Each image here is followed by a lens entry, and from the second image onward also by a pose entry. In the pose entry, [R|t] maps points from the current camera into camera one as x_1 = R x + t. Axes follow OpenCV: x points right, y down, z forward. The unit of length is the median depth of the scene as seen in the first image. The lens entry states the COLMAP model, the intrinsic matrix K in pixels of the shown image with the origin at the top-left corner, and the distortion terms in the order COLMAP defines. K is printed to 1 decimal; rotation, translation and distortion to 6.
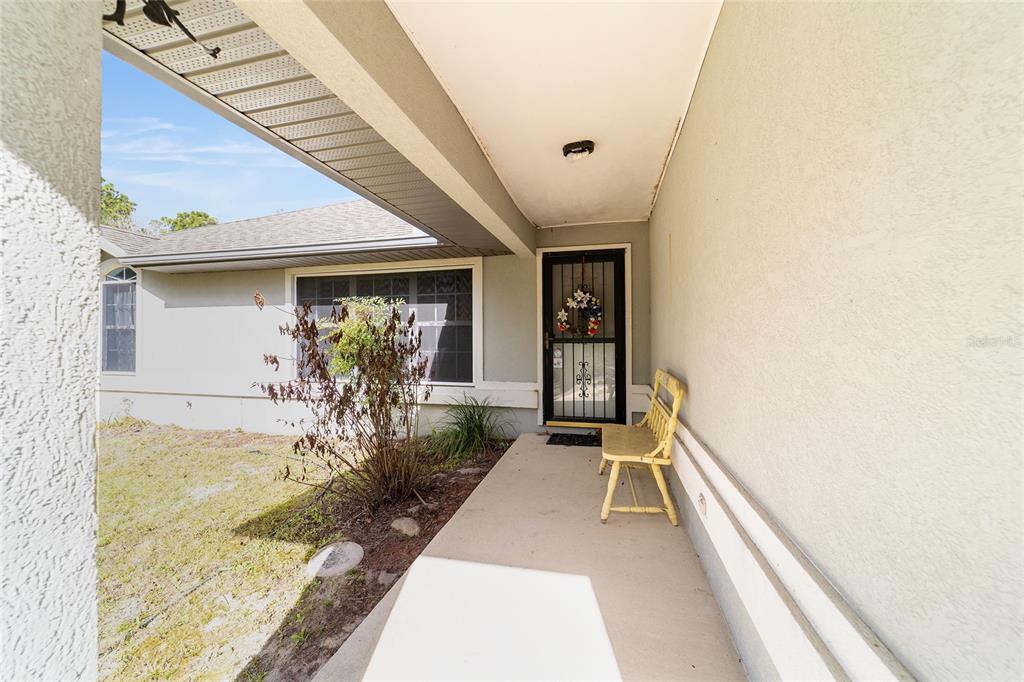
lens RADIAL K [[392.9, 0, 510.5], [0, 392.9, 339.5], [0, 0, 1]] dist [0.002079, 0.000218]
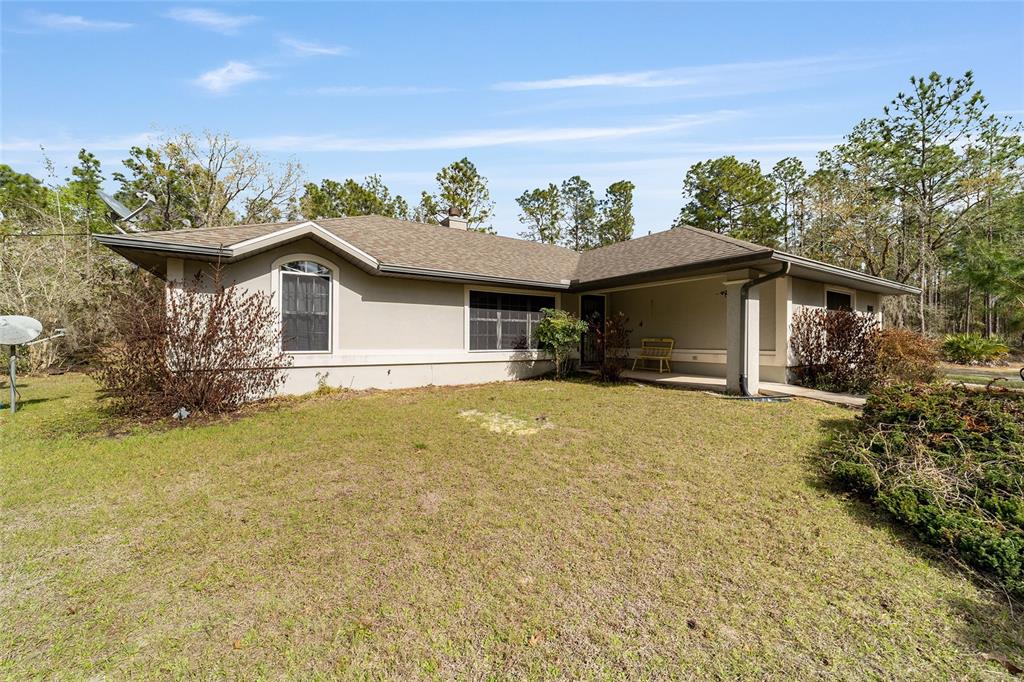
lens RADIAL K [[392.9, 0, 515.8], [0, 392.9, 339.4], [0, 0, 1]] dist [0.002079, 0.000218]
pose [[0.672176, 0.001589, 0.740390, -1.501501], [-0.012175, 0.999886, 0.008907, 0.029839], [-0.740291, -0.015001, 0.672119, -0.262695]]
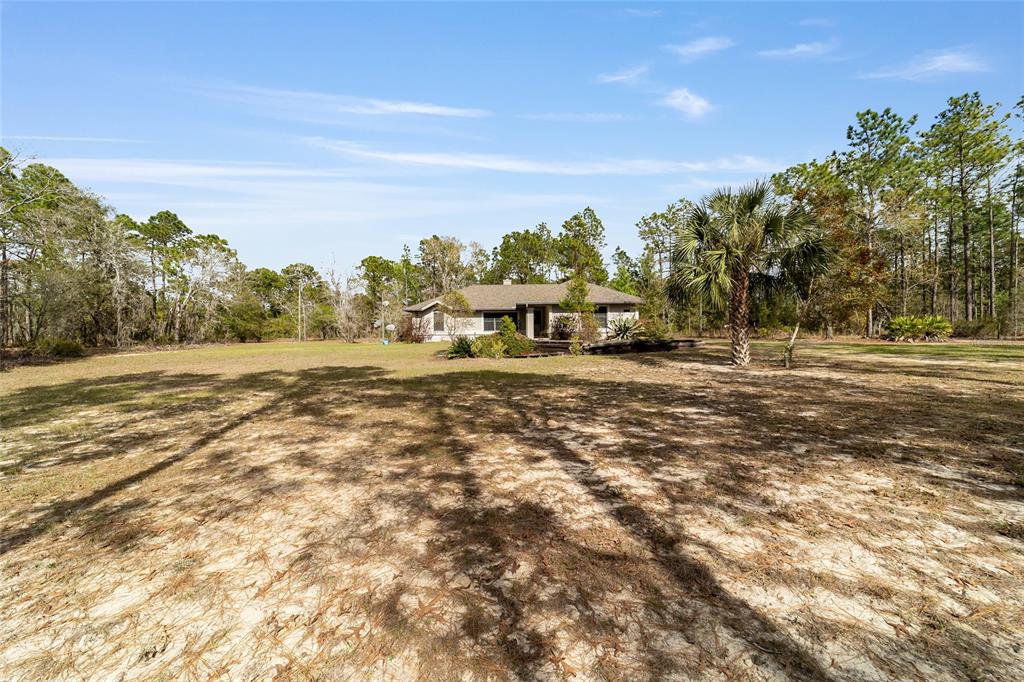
lens RADIAL K [[392.9, 0, 510.5], [0, 392.9, 338.2], [0, 0, 1]] dist [0.002079, 0.000218]
pose [[0.968277, -0.007772, 0.249760, -1.399149], [0.005517, 0.999937, 0.009727, 0.130676], [-0.249820, -0.008041, 0.968259, -3.958924]]
